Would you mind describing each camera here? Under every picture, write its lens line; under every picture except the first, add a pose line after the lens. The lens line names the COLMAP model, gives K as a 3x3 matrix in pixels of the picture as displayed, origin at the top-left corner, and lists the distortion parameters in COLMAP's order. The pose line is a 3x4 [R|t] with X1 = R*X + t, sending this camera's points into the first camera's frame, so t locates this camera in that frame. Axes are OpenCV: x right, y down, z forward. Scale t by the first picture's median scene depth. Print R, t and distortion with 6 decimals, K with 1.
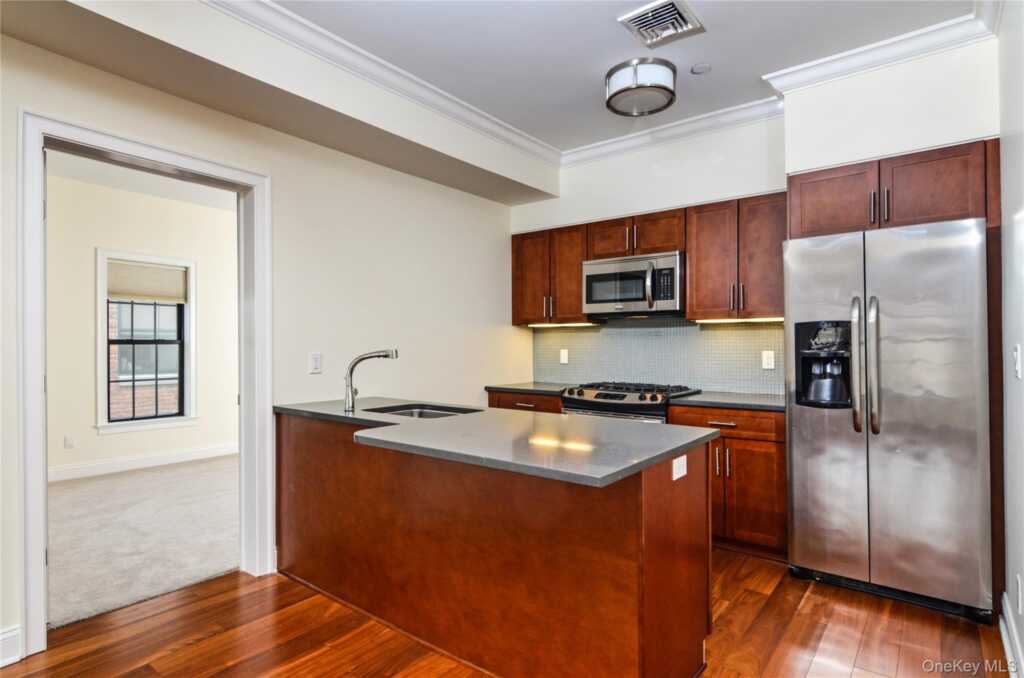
lens RADIAL K [[542.2, 0, 512.0], [0, 542.2, 339.0], [0, 0, 1]] dist [-0.002381, 0.000482]
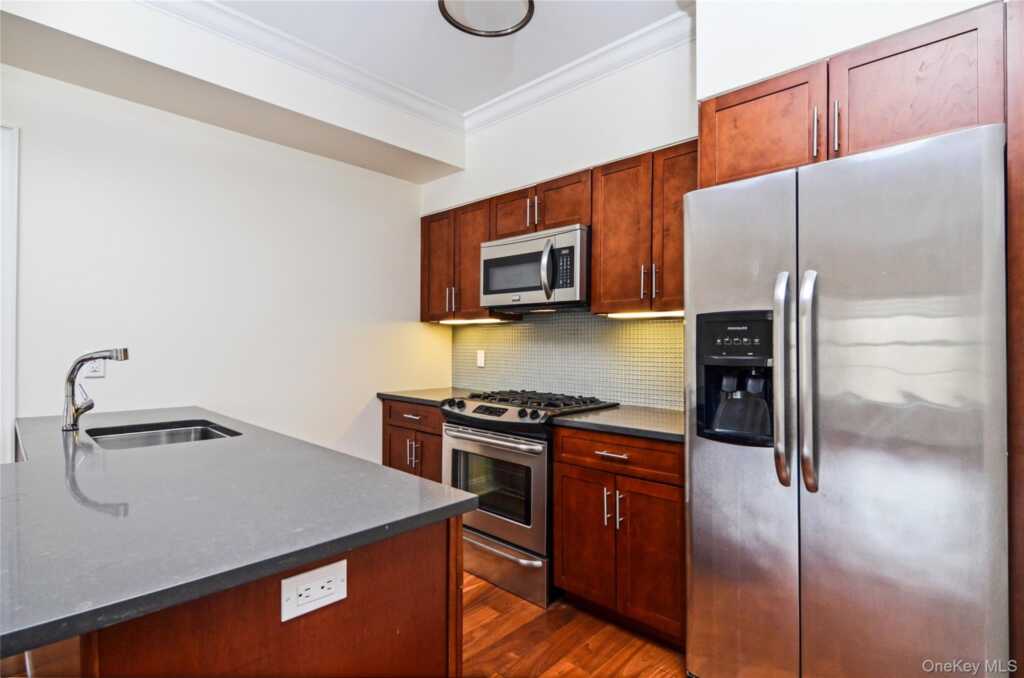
lens RADIAL K [[492.9, 0, 512.0], [0, 492.9, 339.0], [0, 0, 1]] dist [-0.000763, -0.000979]
pose [[0.995751, 0.007492, -0.091779, 0.272532], [-0.007525, 0.999972, -0.000016, 0.001806], [0.091777, 0.000706, 0.995779, 0.288632]]
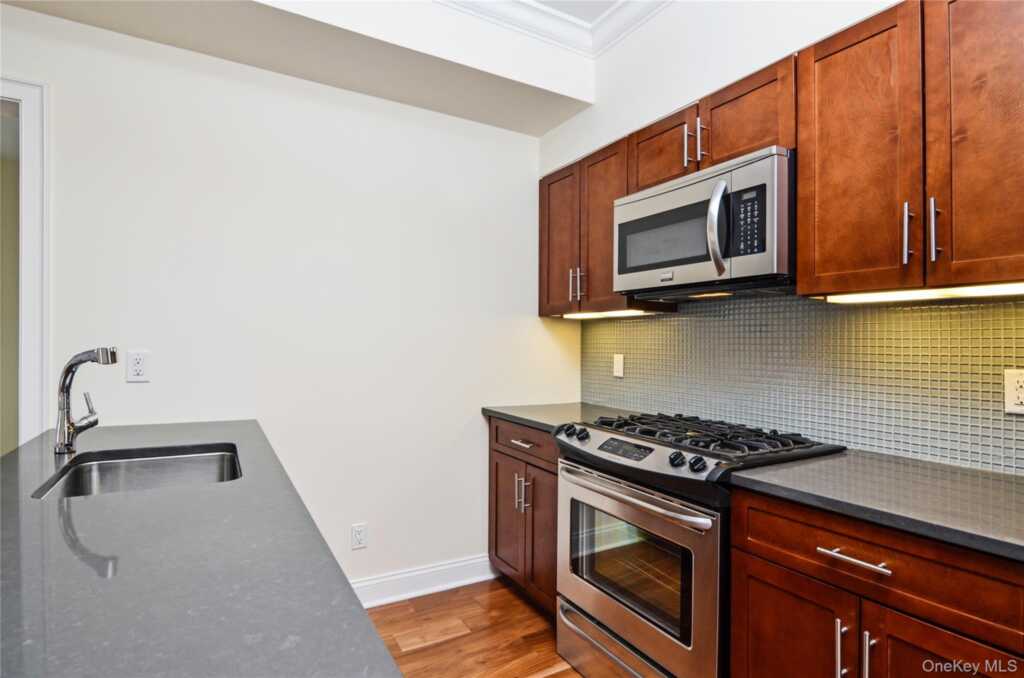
lens RADIAL K [[522.1, 0, 513.3], [0, 522.1, 334.0], [0, 0, 1]] dist [-0.020261, 0.000149]
pose [[0.928649, 0.006168, -0.370909, 0.259948], [-0.010448, 0.999900, -0.009530, 0.003881], [0.370813, 0.012725, 0.928620, 0.500661]]
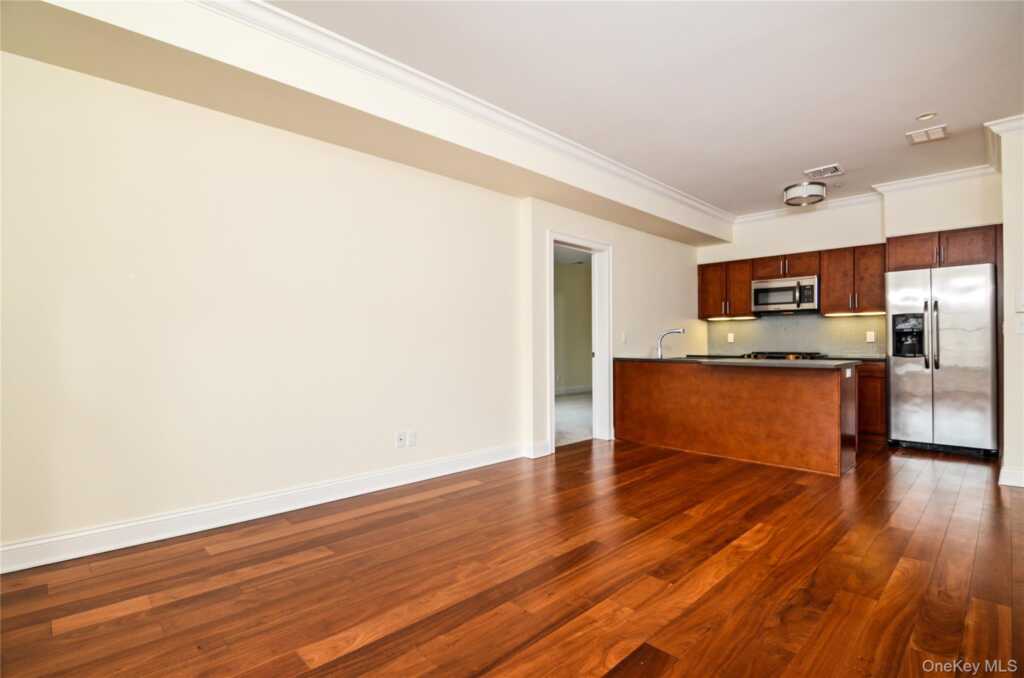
lens RADIAL K [[492.9, 0, 512.0], [0, 492.9, 339.0], [0, 0, 1]] dist [-0.000763, -0.000979]
pose [[0.992173, -0.001480, -0.124863, -0.475704], [0.002127, 0.999985, 0.005048, 0.035299], [0.124854, -0.005274, 0.992161, -0.721493]]
